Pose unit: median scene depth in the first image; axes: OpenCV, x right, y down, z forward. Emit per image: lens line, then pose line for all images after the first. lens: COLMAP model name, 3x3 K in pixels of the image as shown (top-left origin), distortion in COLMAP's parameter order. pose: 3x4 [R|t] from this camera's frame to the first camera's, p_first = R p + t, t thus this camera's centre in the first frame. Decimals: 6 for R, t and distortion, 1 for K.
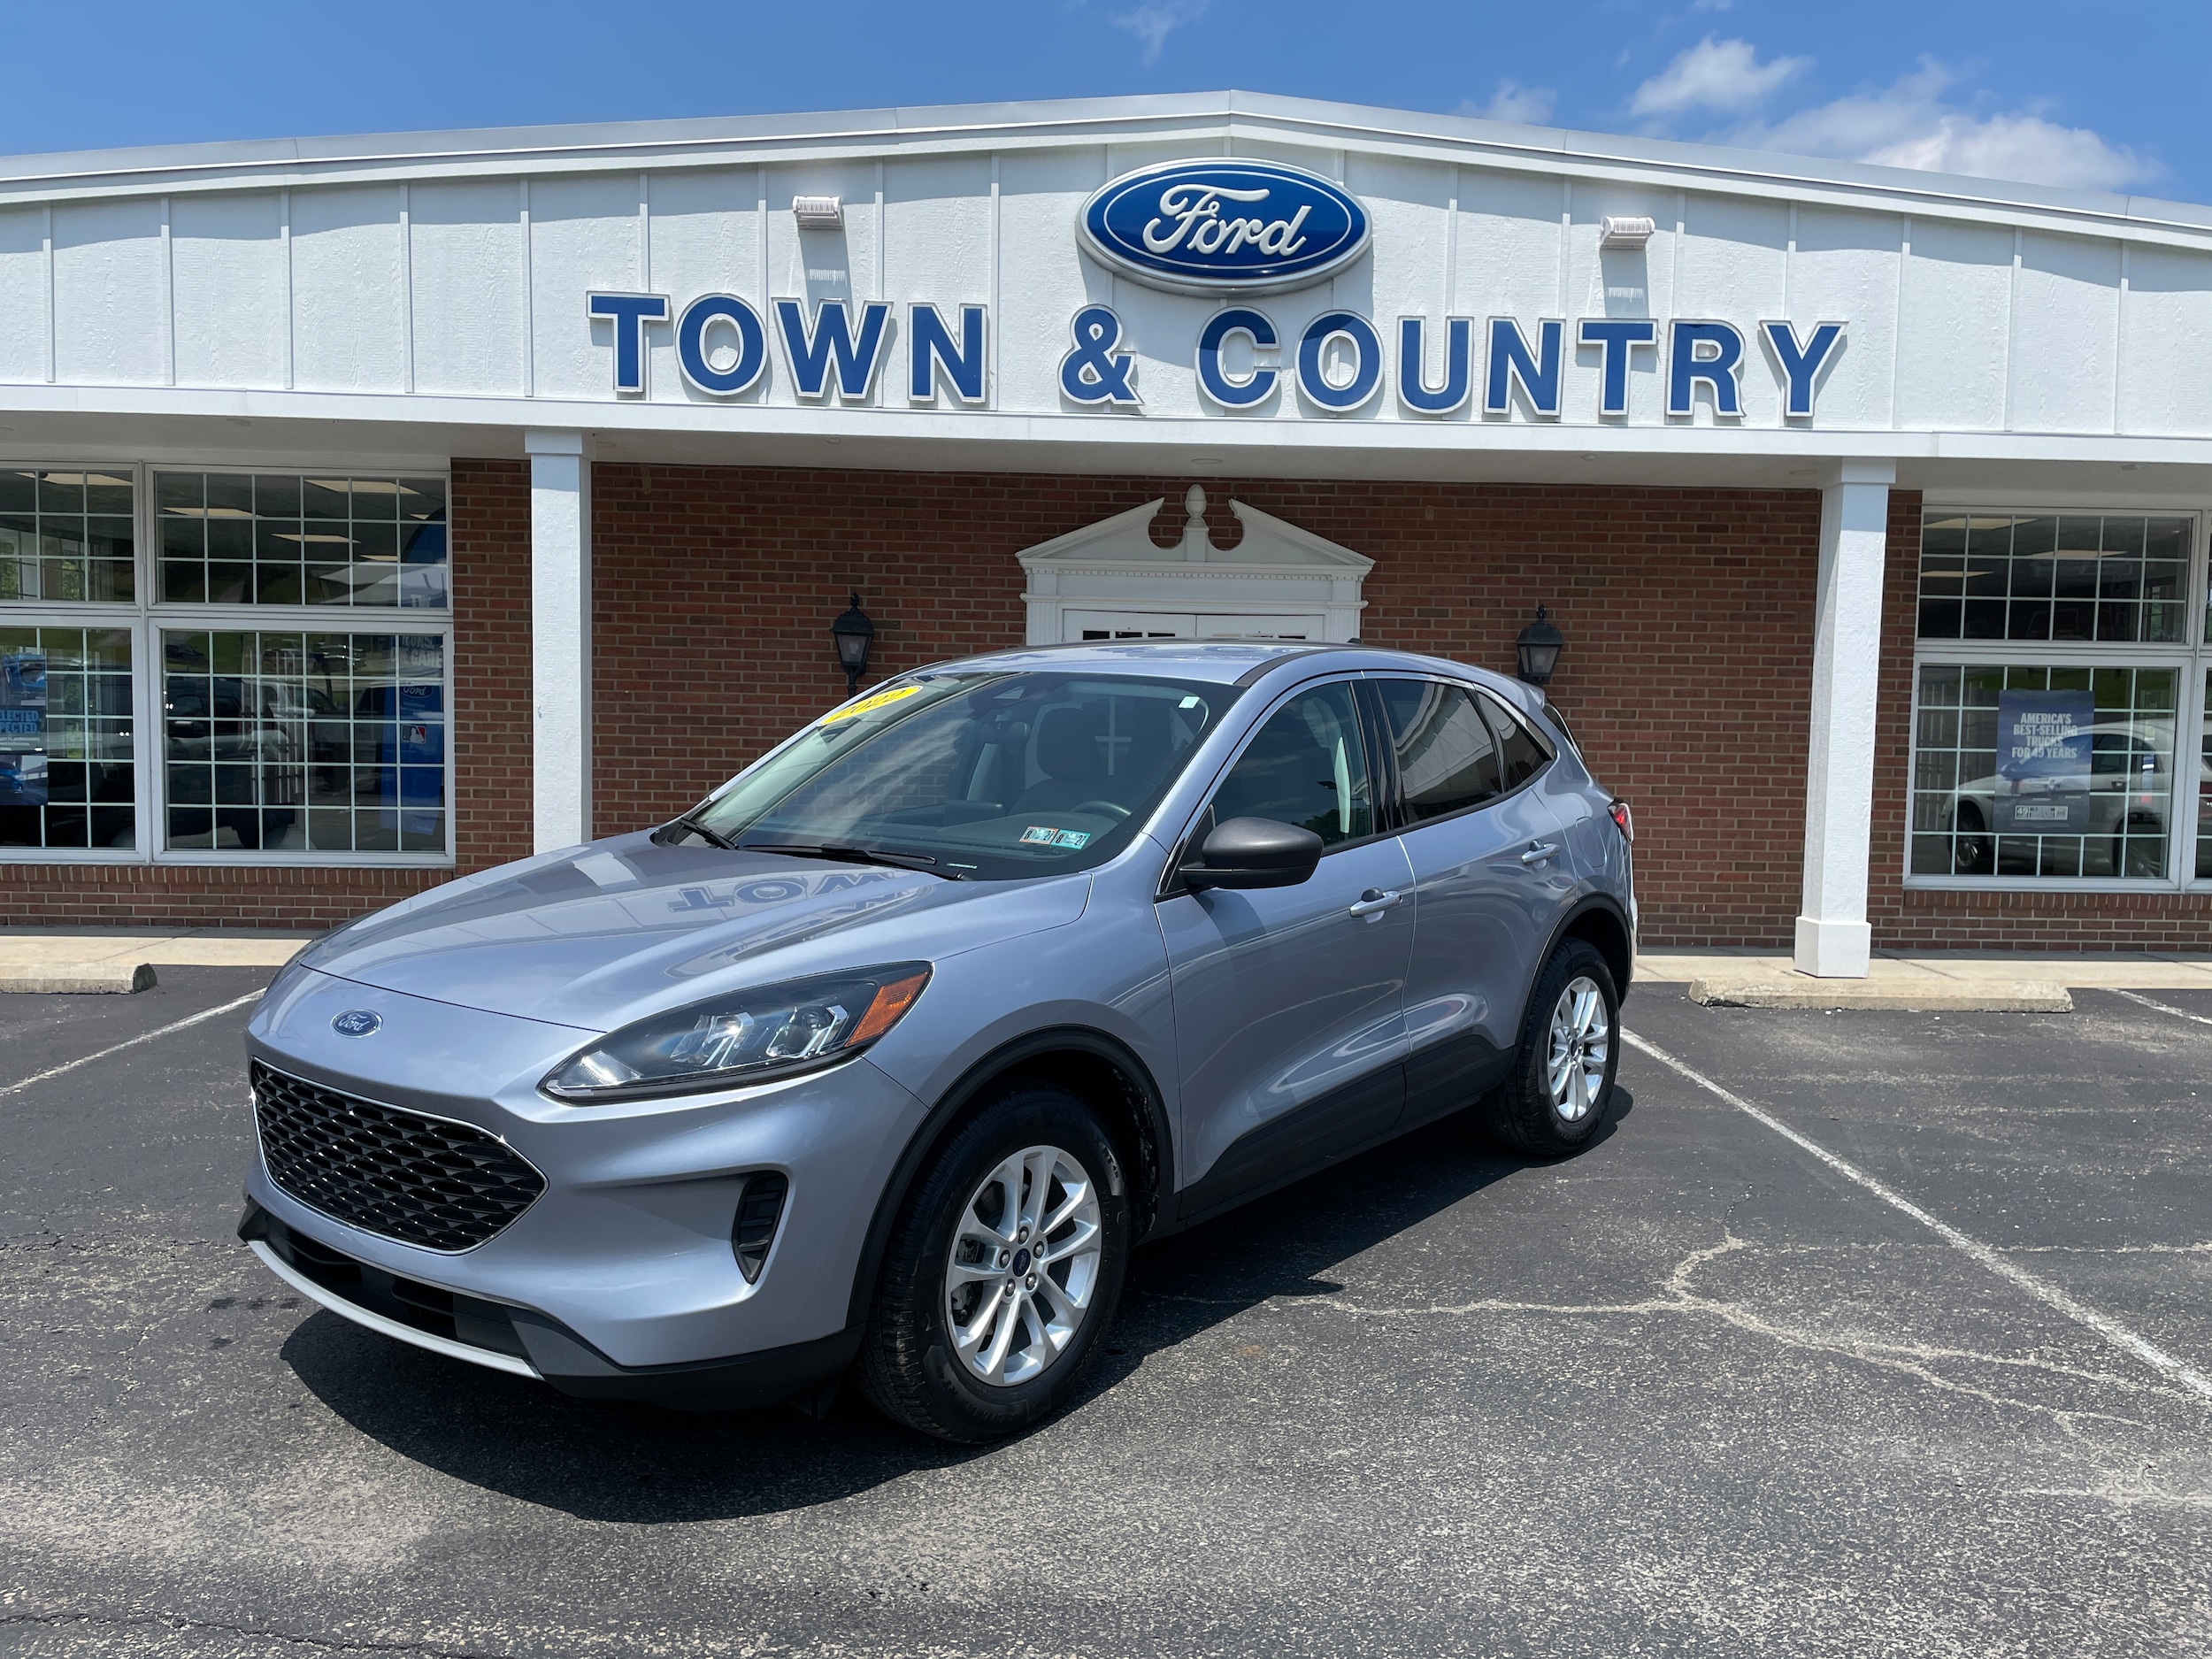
lens RADIAL K [[1659.2, 0, 1106.2], [0, 1659.2, 840.8], [0, 0, 1]] dist [0.094540, -0.117046]
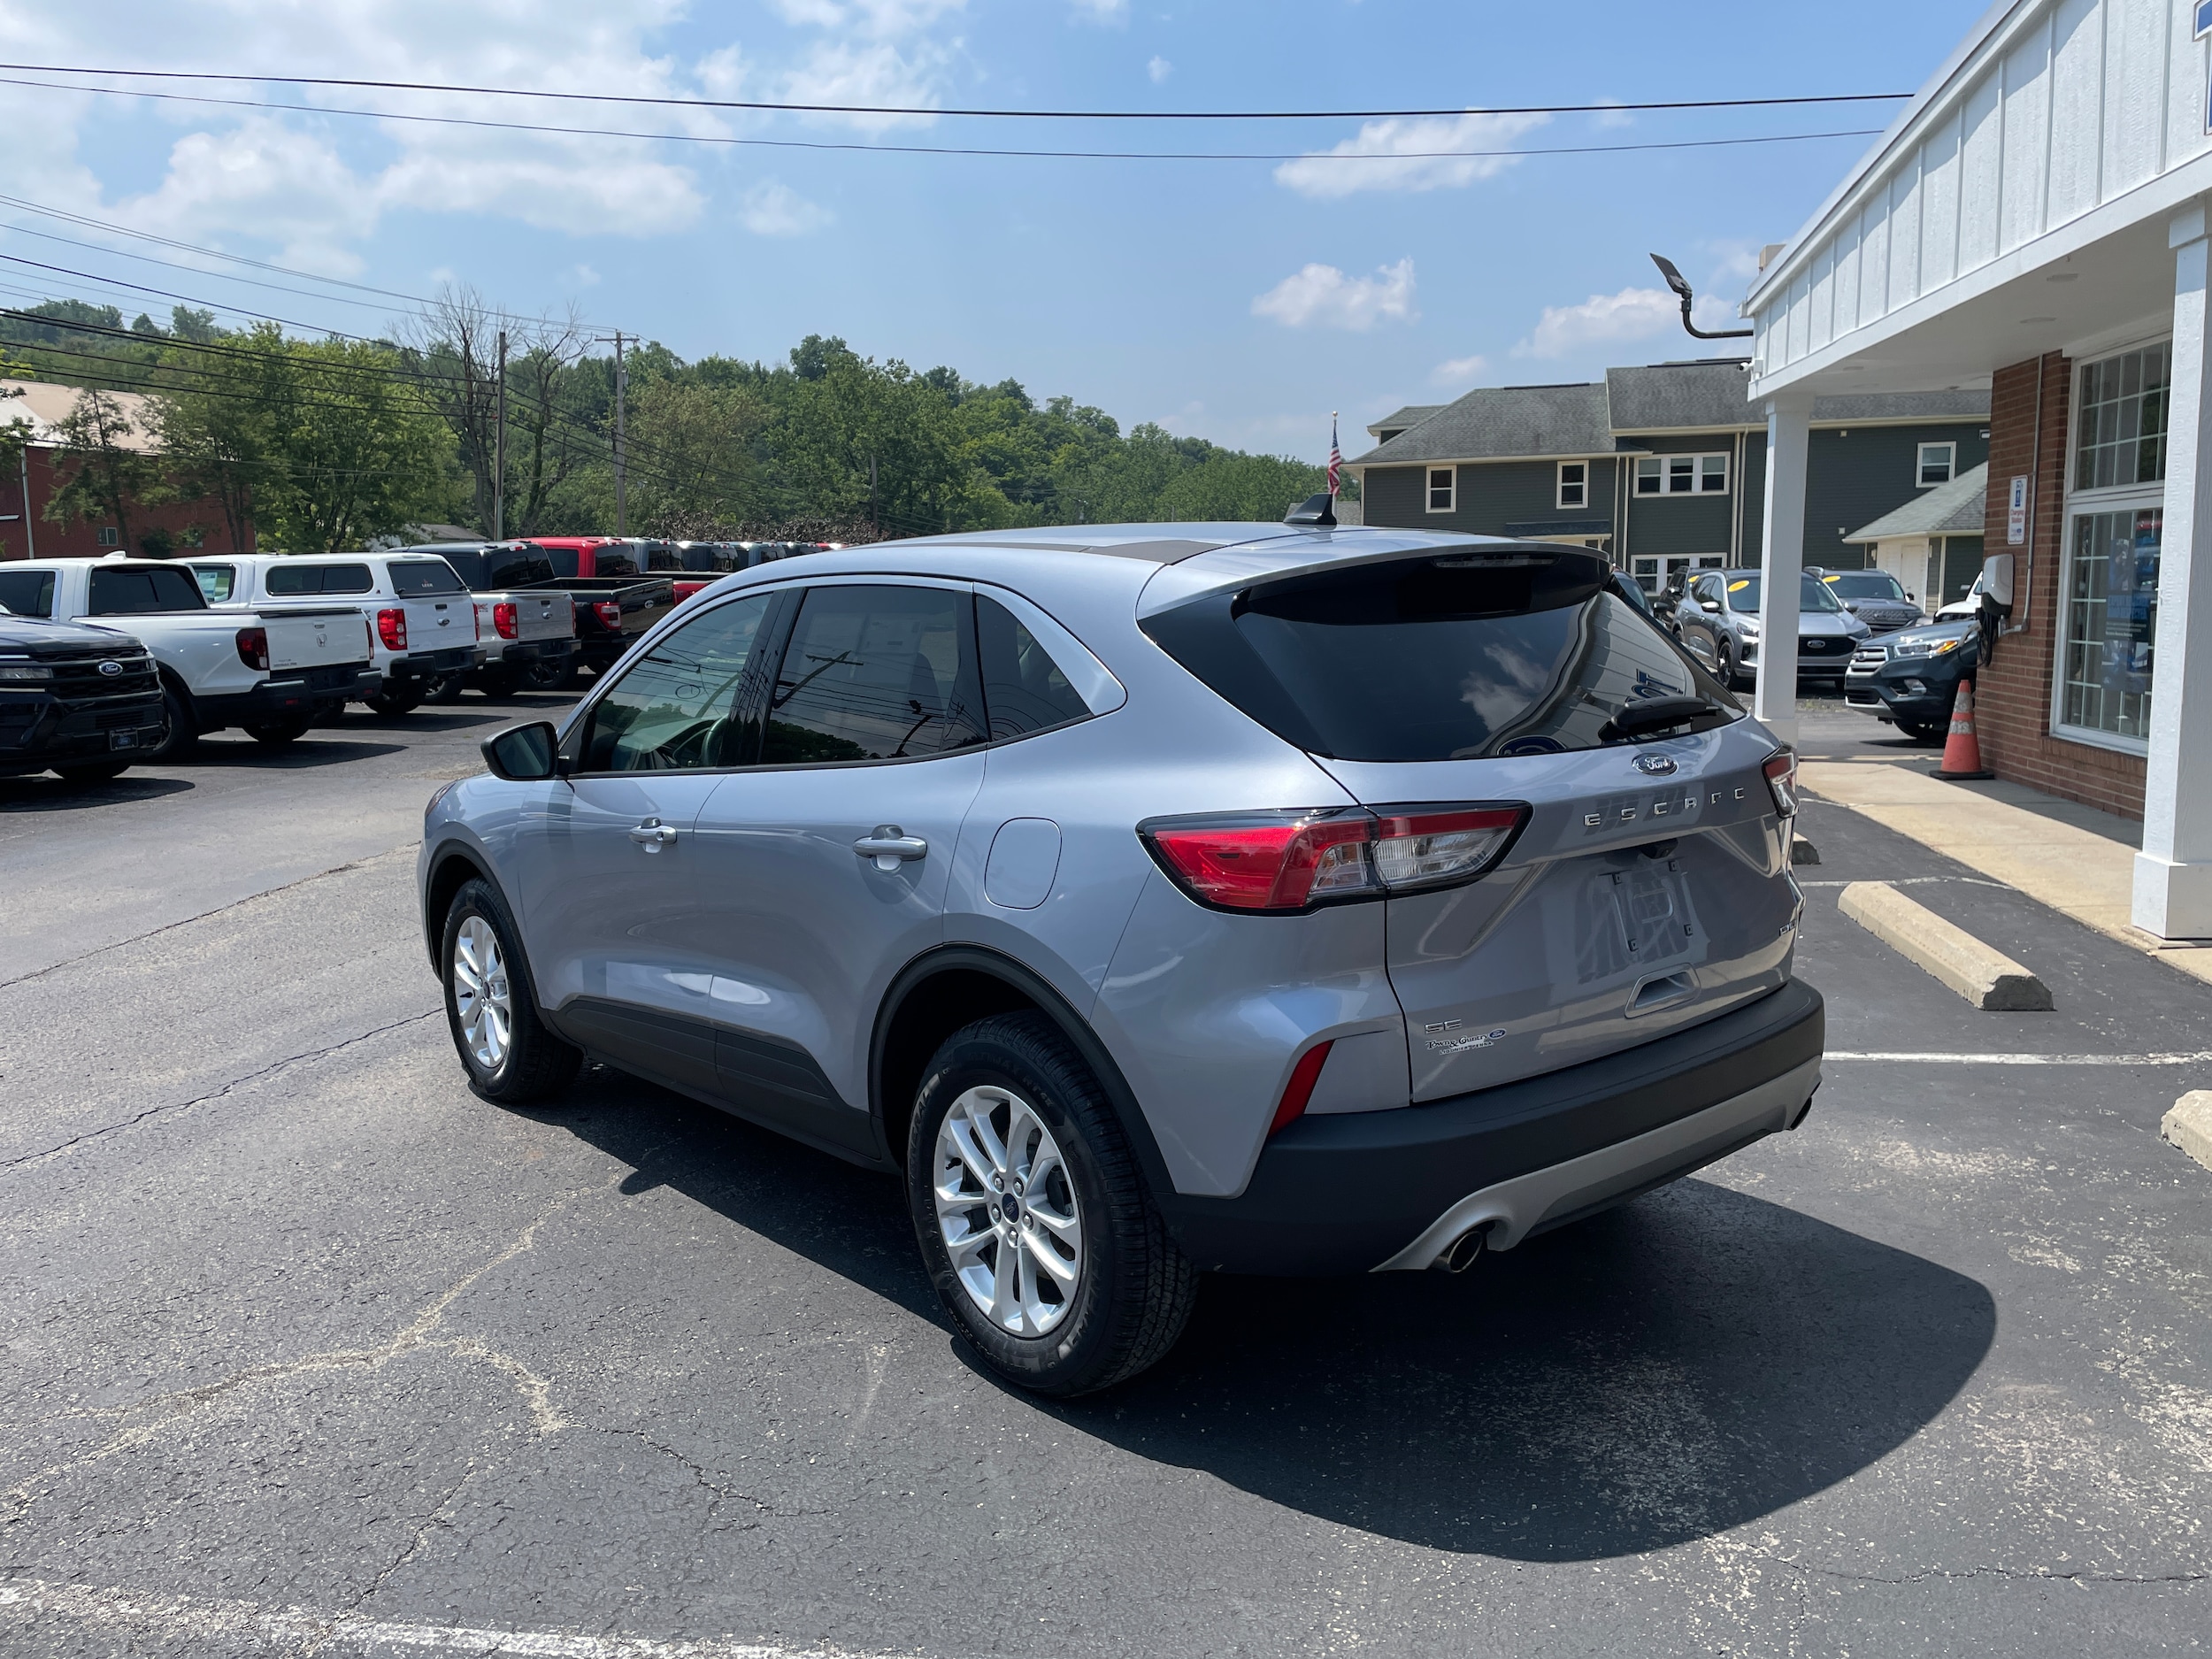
lens RADIAL K [[1659.2, 0, 1120.6], [0, 1659.2, 820.4], [0, 0, 1]] dist [0.094540, -0.117046]
pose [[-0.183502, 0.122169, -0.975398, 0.504036], [-0.056274, 0.989315, 0.134499, -0.054279], [0.981407, 0.079570, -0.174666, 0.694672]]
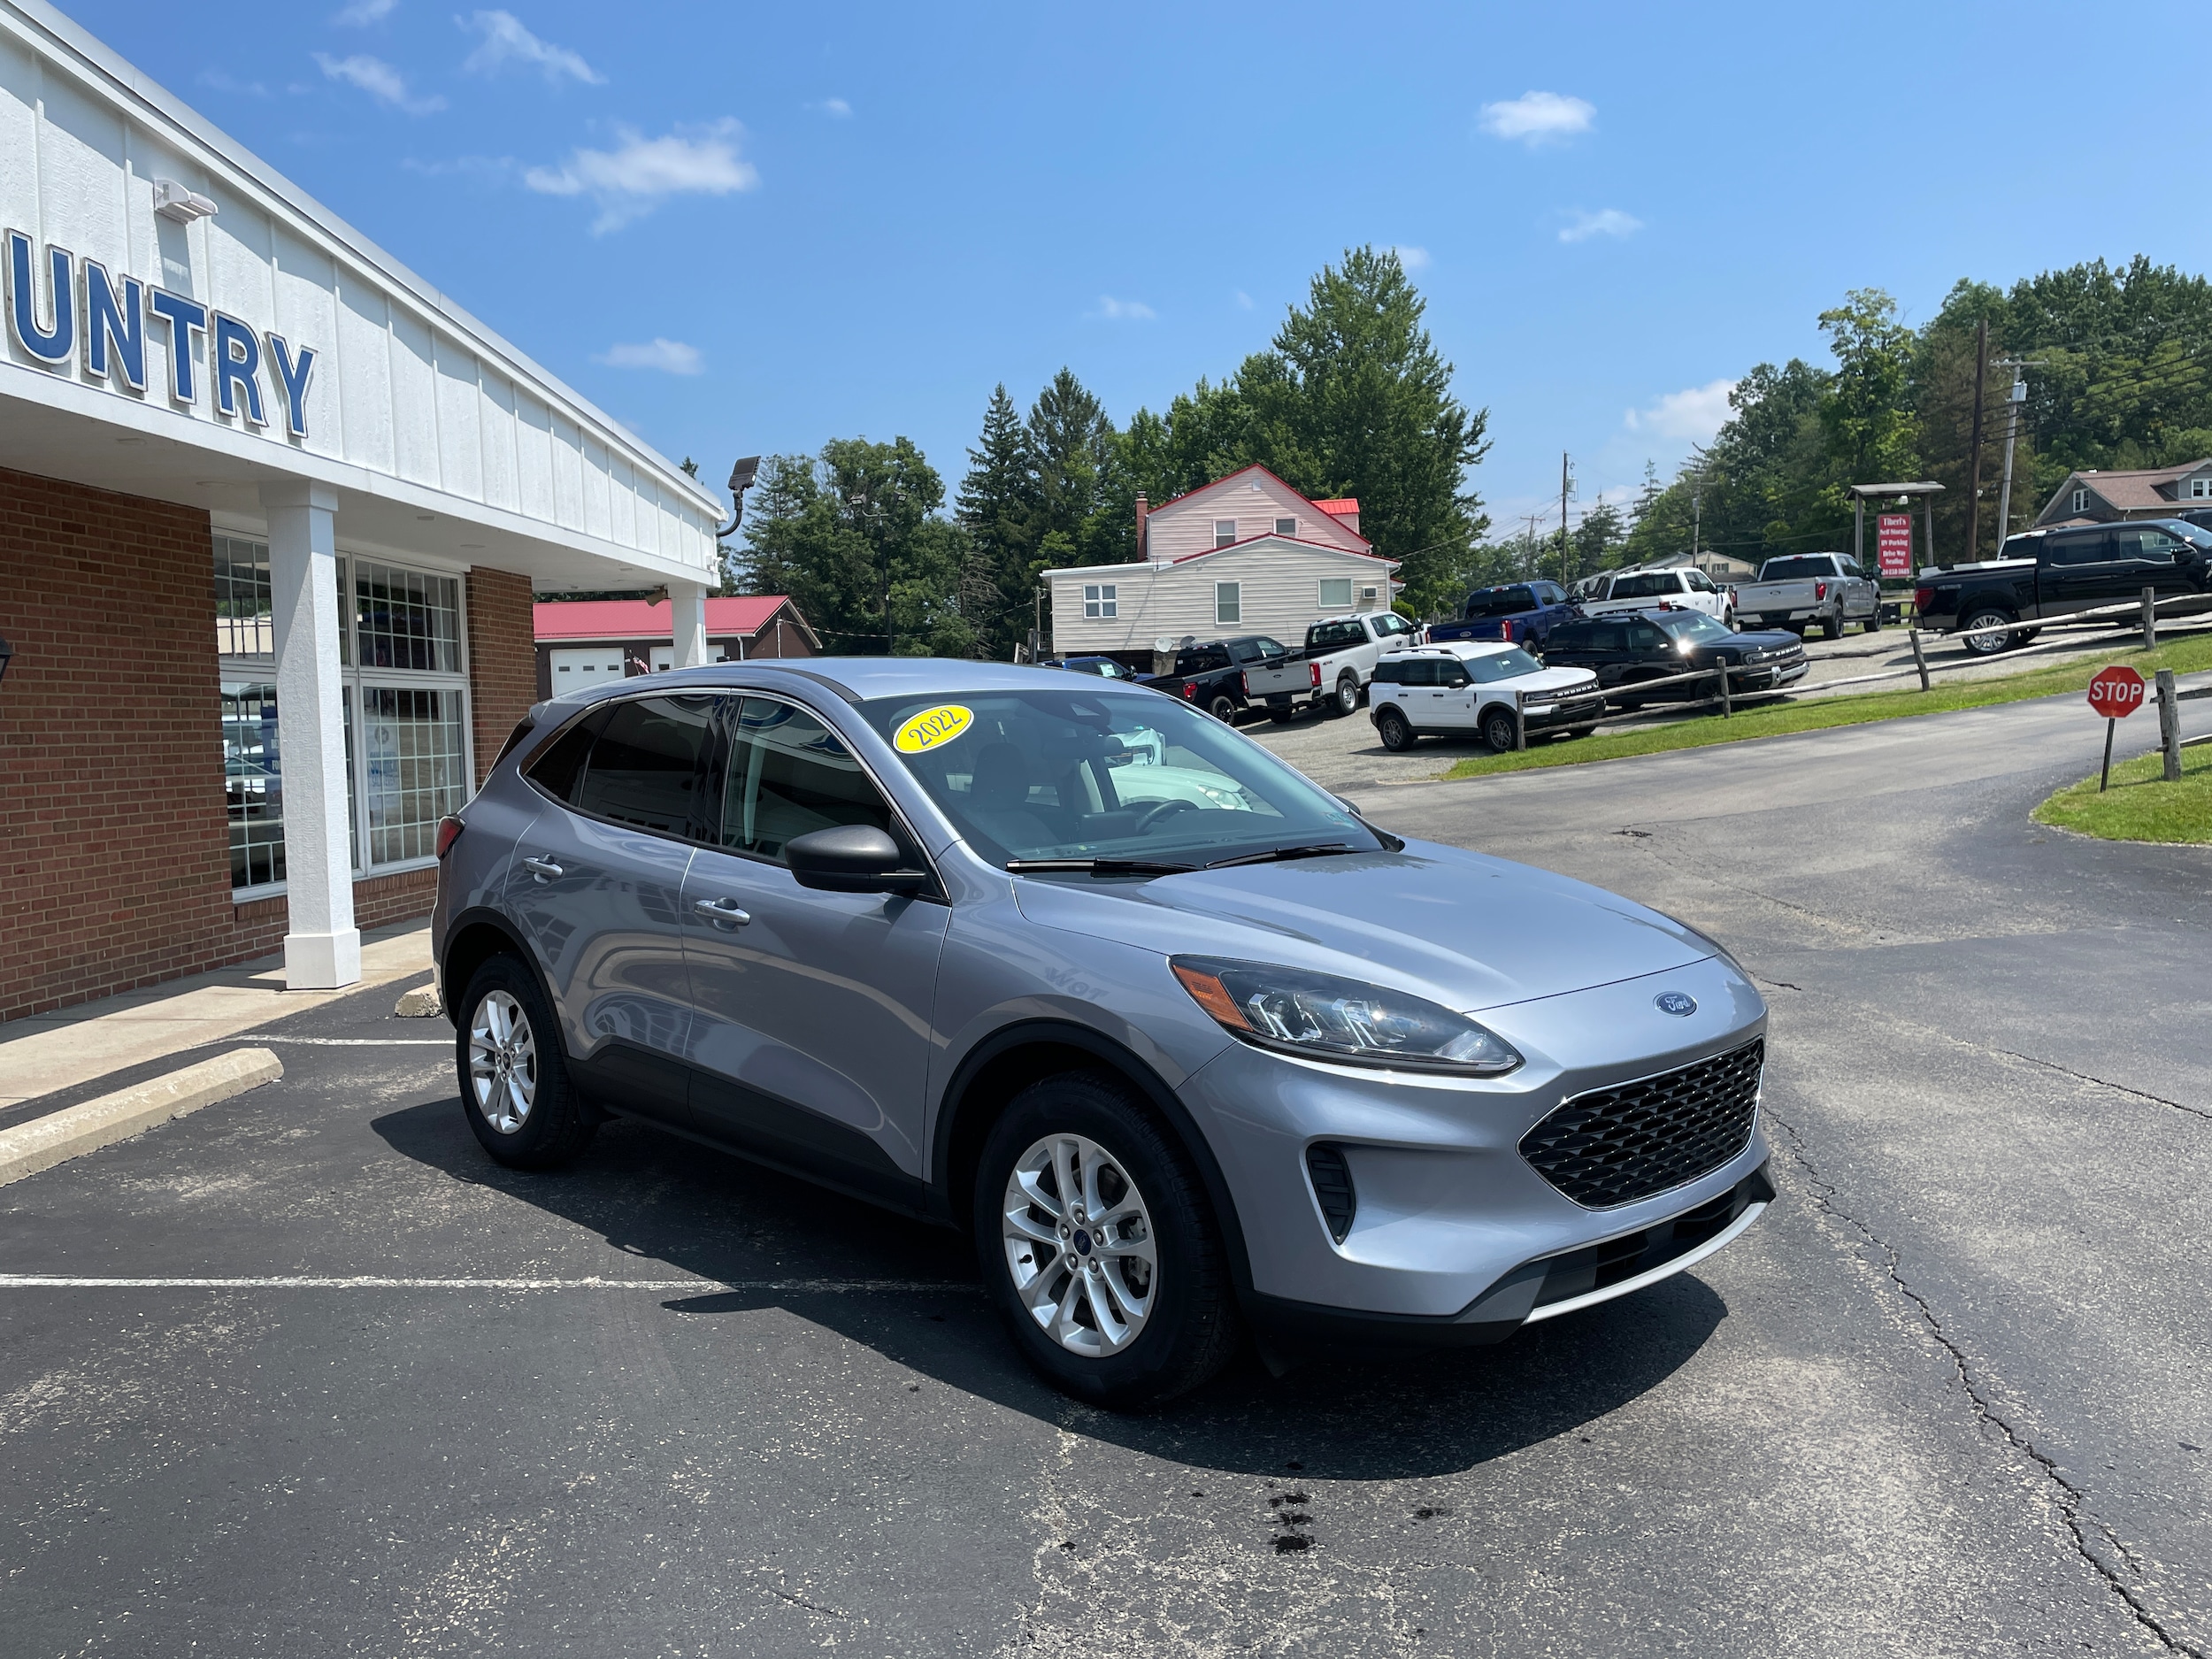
lens RADIAL K [[1659.2, 0, 1107.4], [0, 1659.2, 829.0], [0, 0, 1]] dist [0.094540, -0.117046]
pose [[0.100459, -0.083665, 0.991417, -0.565119], [0.100440, 0.992220, 0.073555, -0.045746], [-0.989858, 0.092189, 0.108080, 0.443428]]
